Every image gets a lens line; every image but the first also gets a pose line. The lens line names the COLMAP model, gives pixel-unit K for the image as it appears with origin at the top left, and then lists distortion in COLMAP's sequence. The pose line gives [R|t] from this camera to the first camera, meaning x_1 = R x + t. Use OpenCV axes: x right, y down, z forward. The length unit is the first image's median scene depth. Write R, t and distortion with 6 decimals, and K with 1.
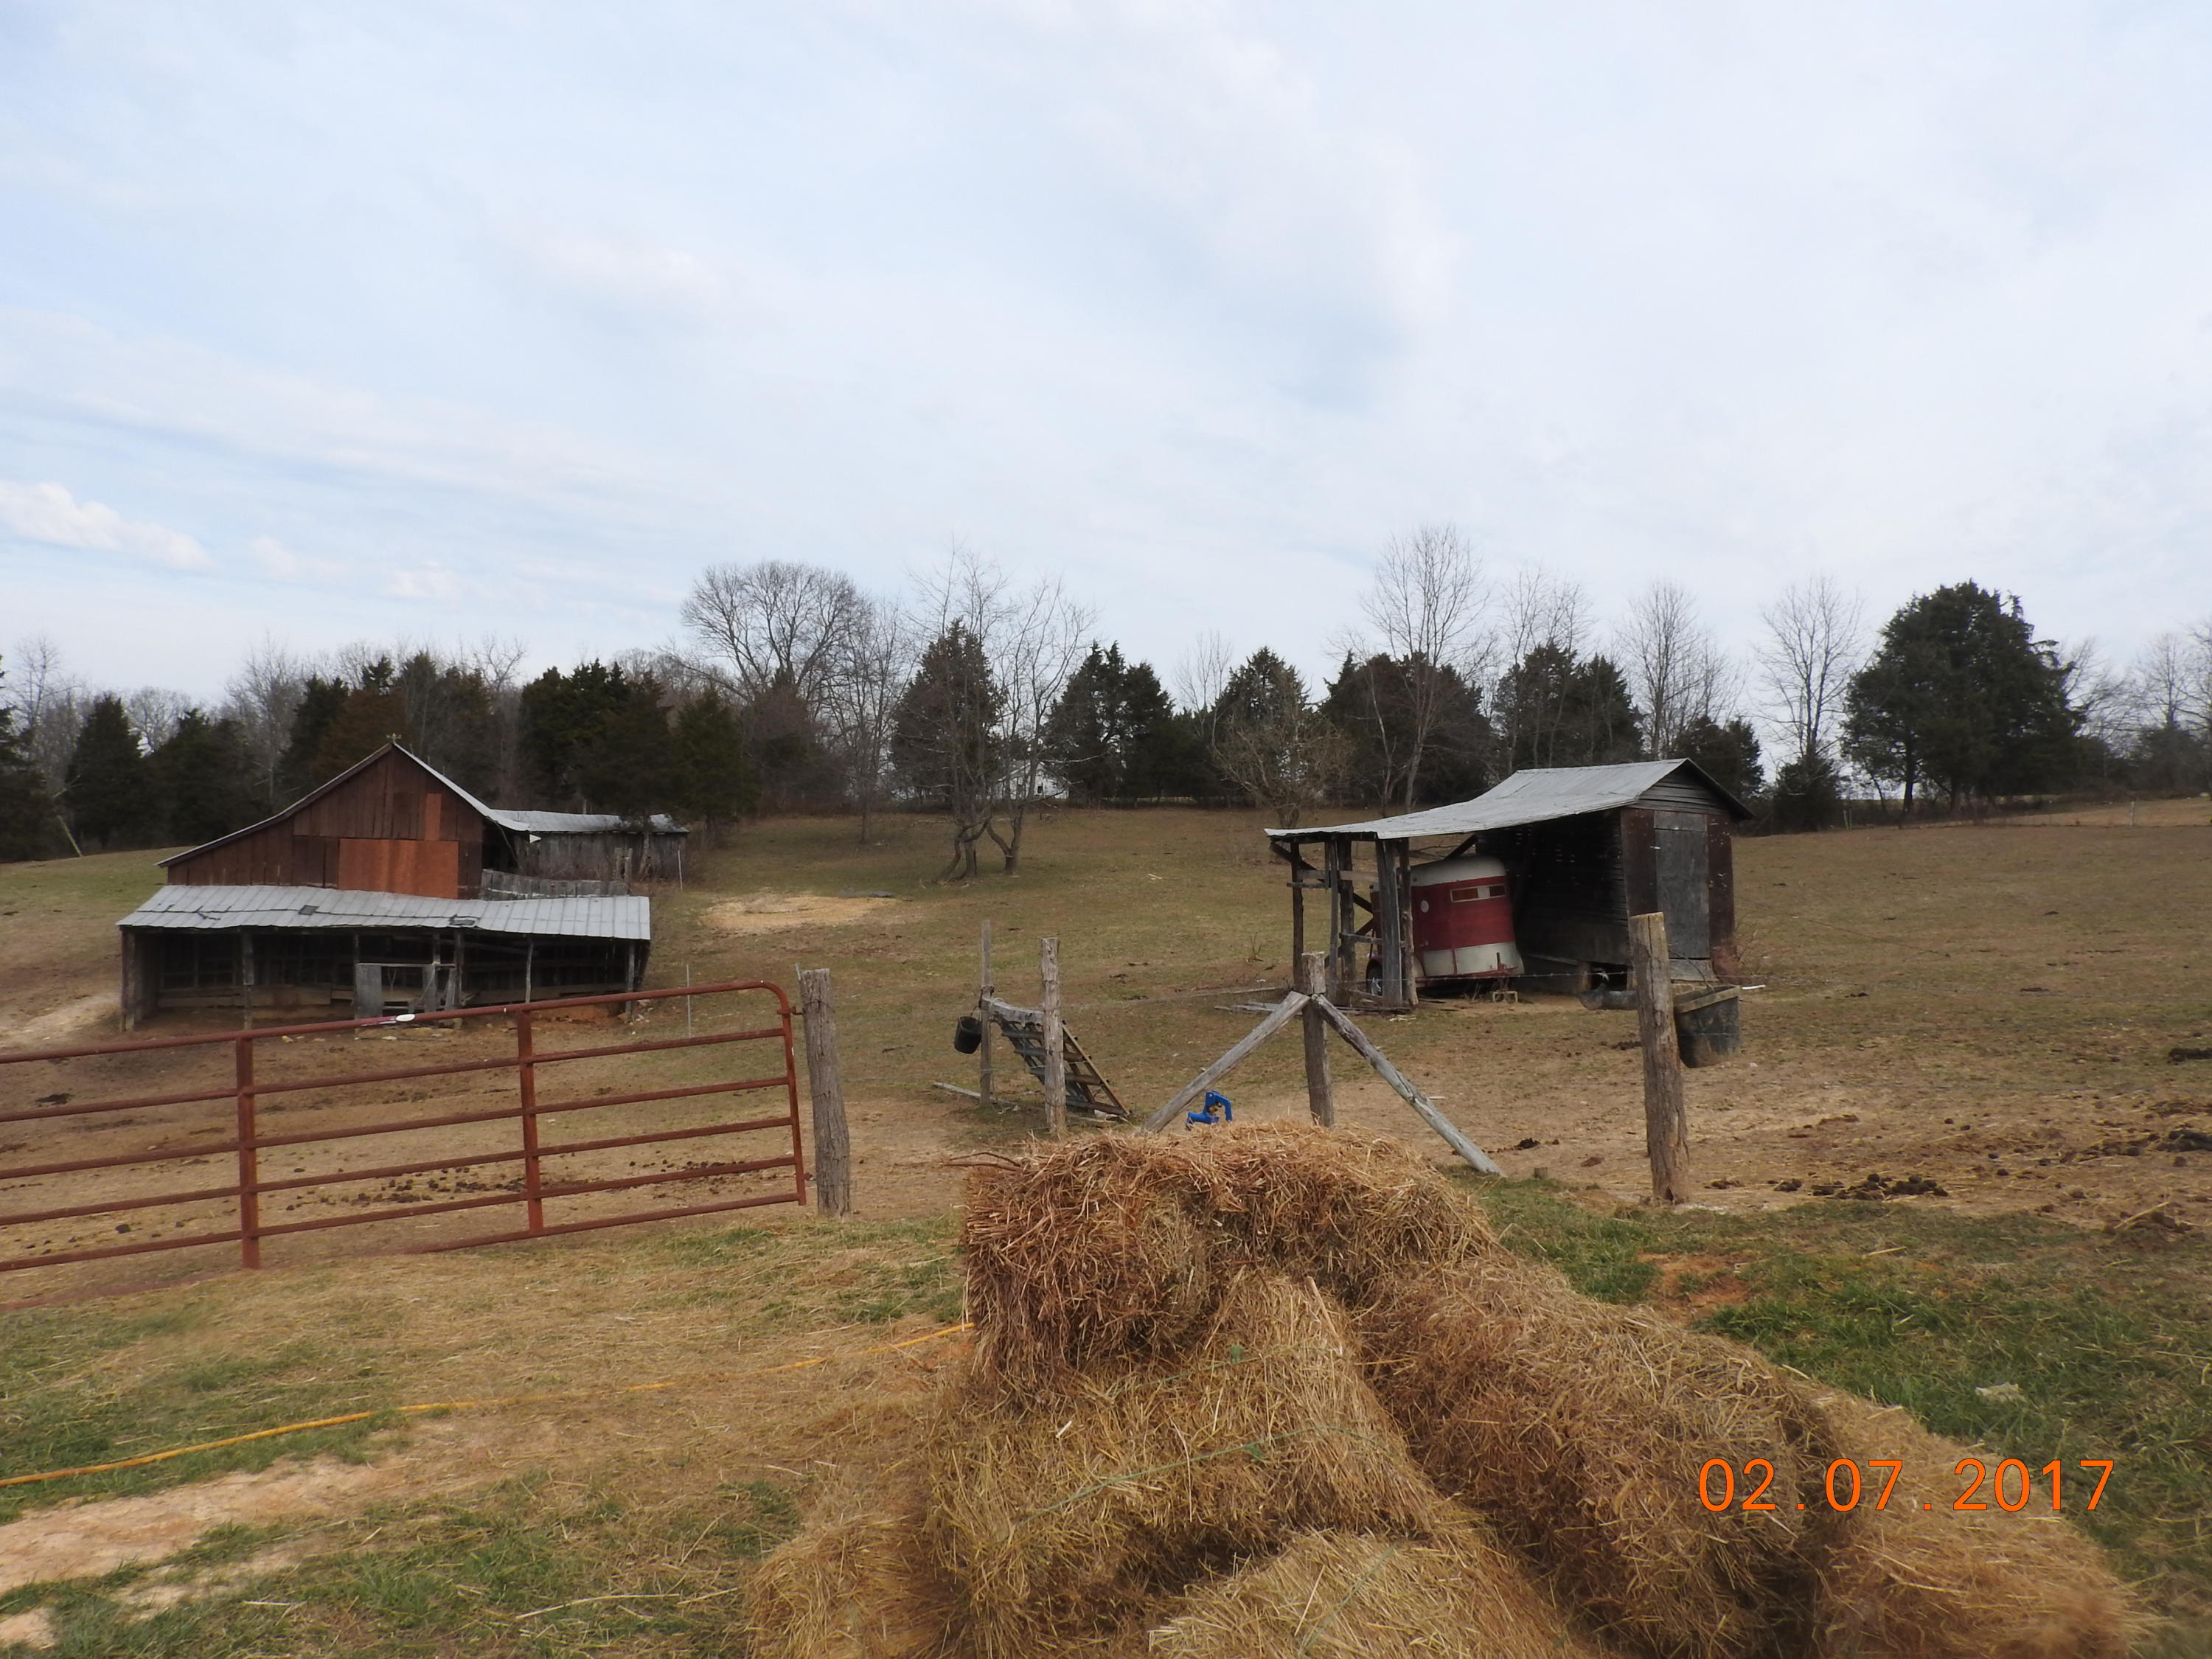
lens RADIAL K [[1579.7, 0, 1111.7], [0, 1579.7, 830.0], [0, 0, 1]] dist [0.005539, -0.003692]
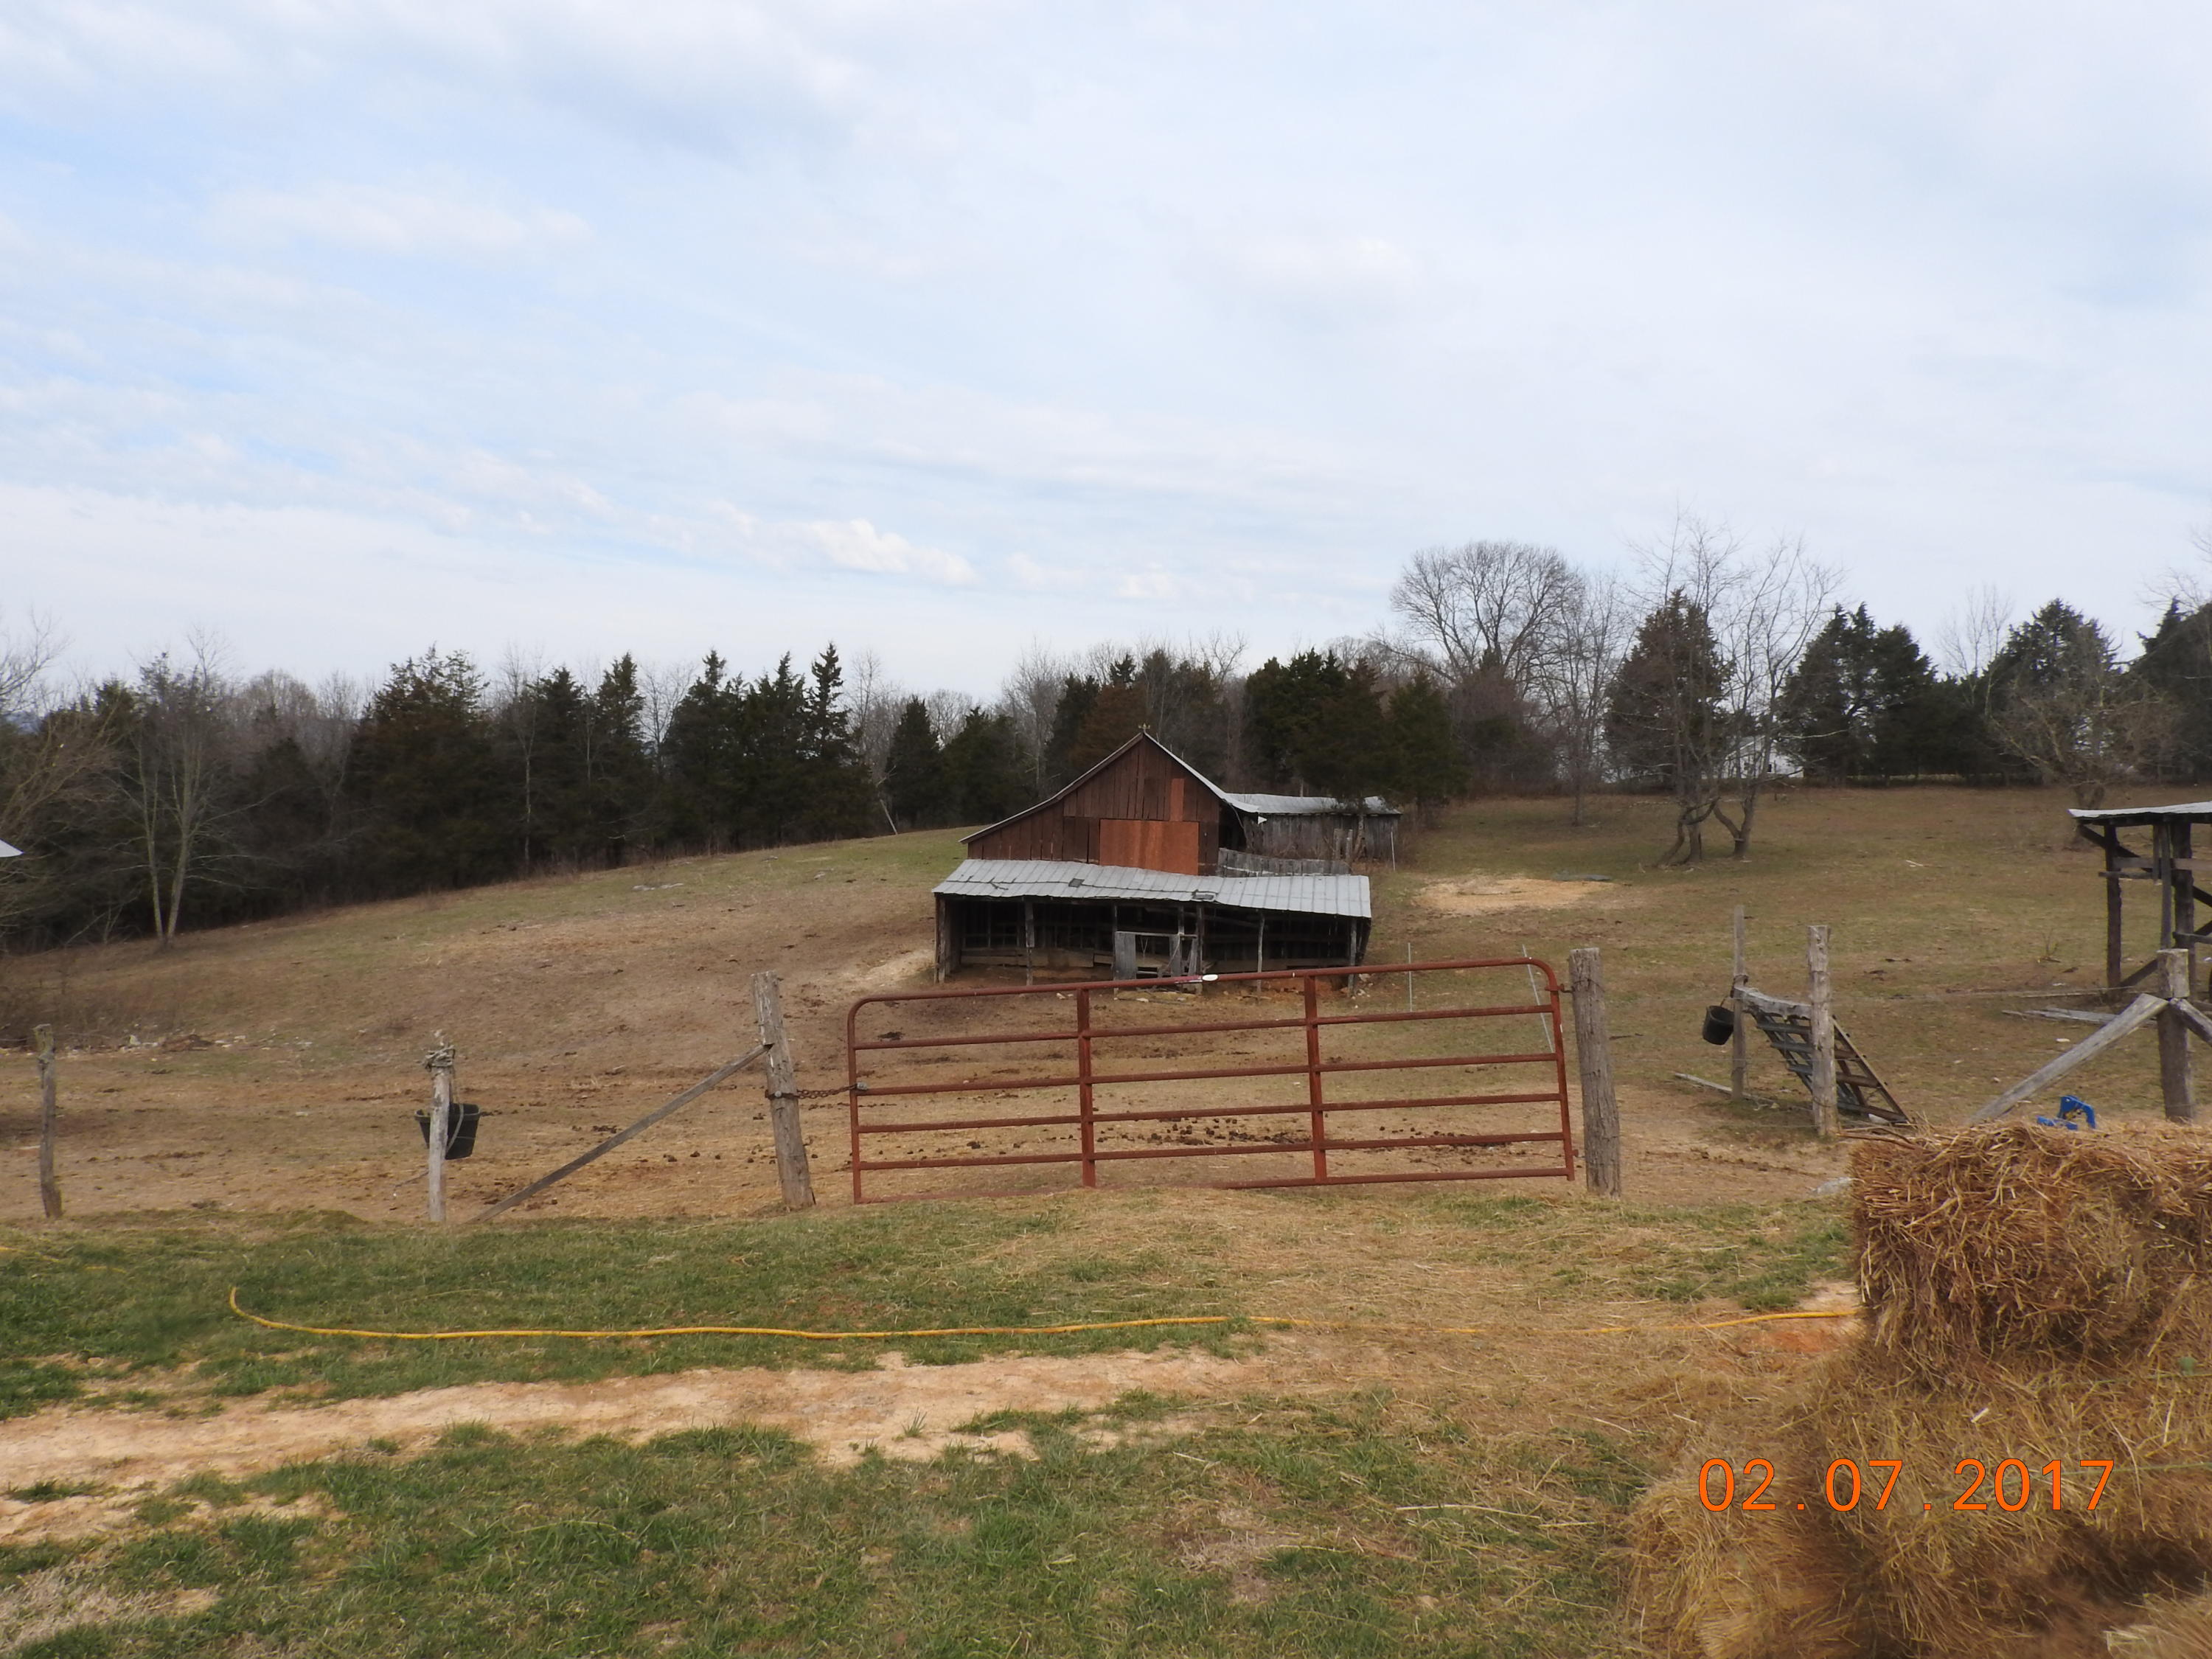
lens RADIAL K [[1579.7, 0, 1106.0], [0, 1579.7, 830.5], [0, 0, 1]] dist [0.005539, -0.003692]
pose [[0.904229, 0.004632, -0.427023, -0.007167], [0.000346, 0.999933, 0.011577, 0.000369], [0.427048, -0.010616, 0.904167, -0.007873]]
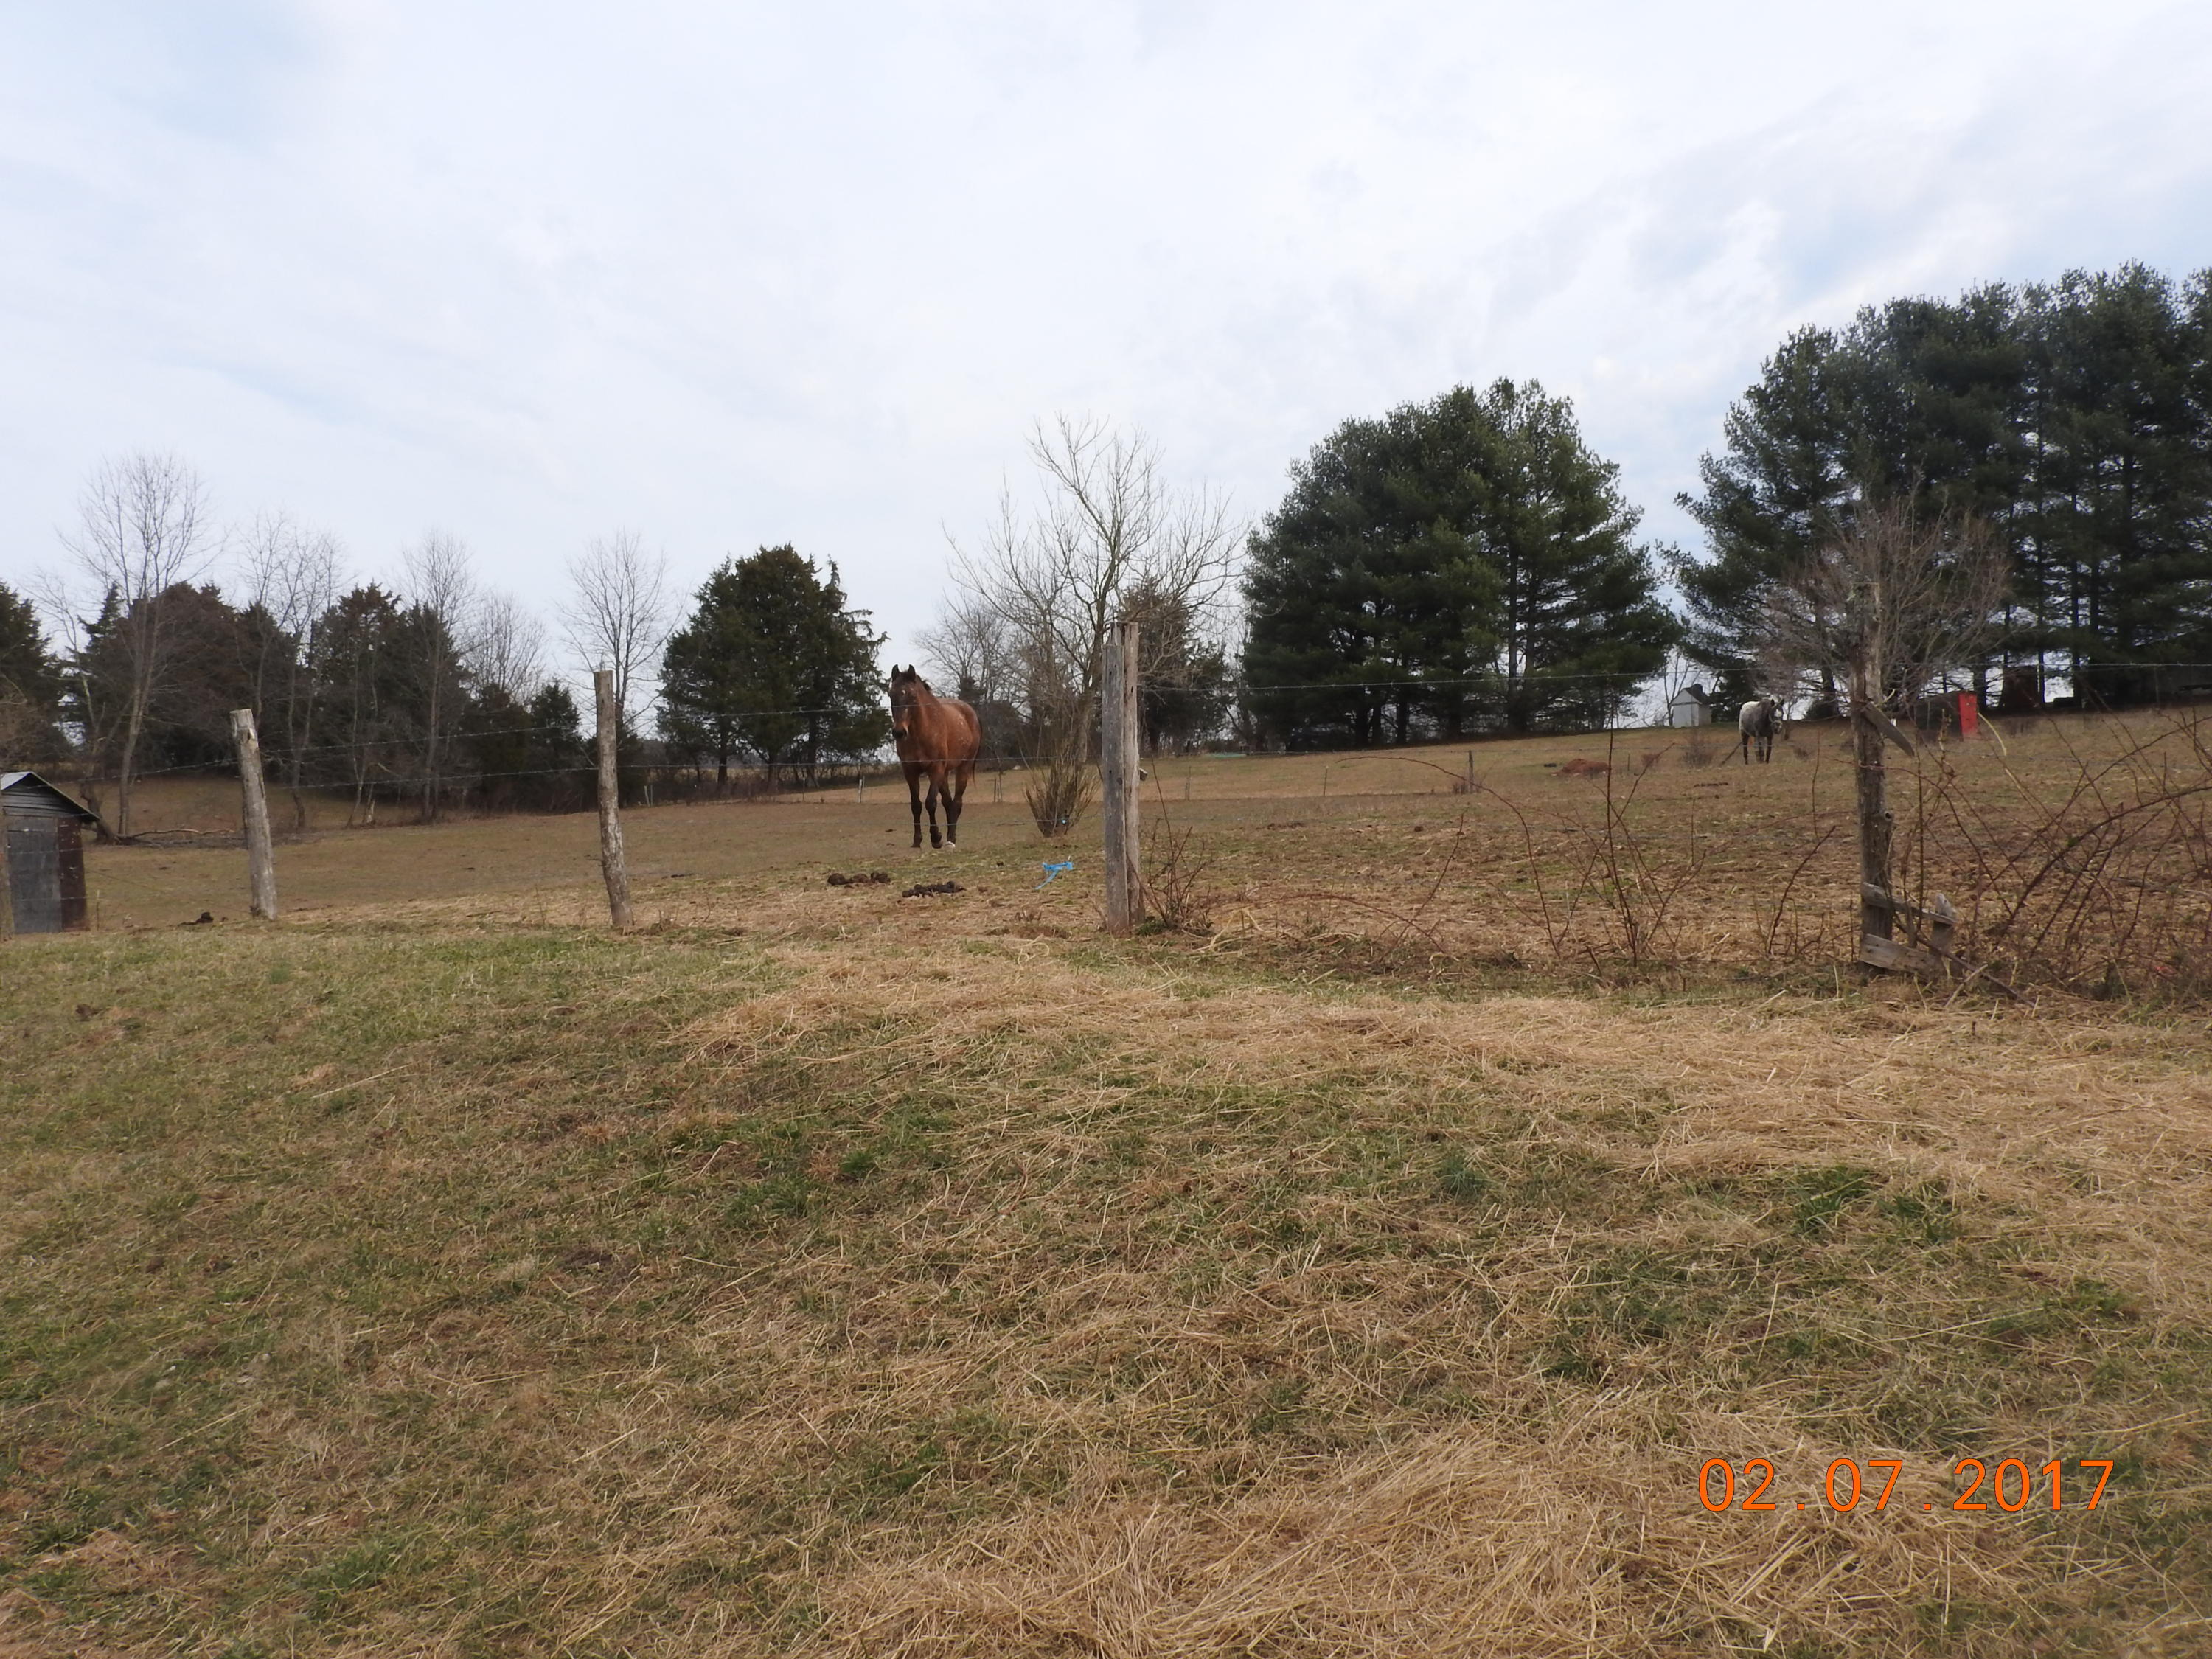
lens RADIAL K [[2107.0, 0, 1106.1], [0, 2107.0, 845.6], [0, 0, 1]] dist [-0.014901, 0.000000]
pose [[0.868472, -0.017857, 0.495417, 0.165427], [0.006138, 0.999662, 0.025272, -0.014237], [-0.495701, -0.018907, 0.868288, -0.451773]]
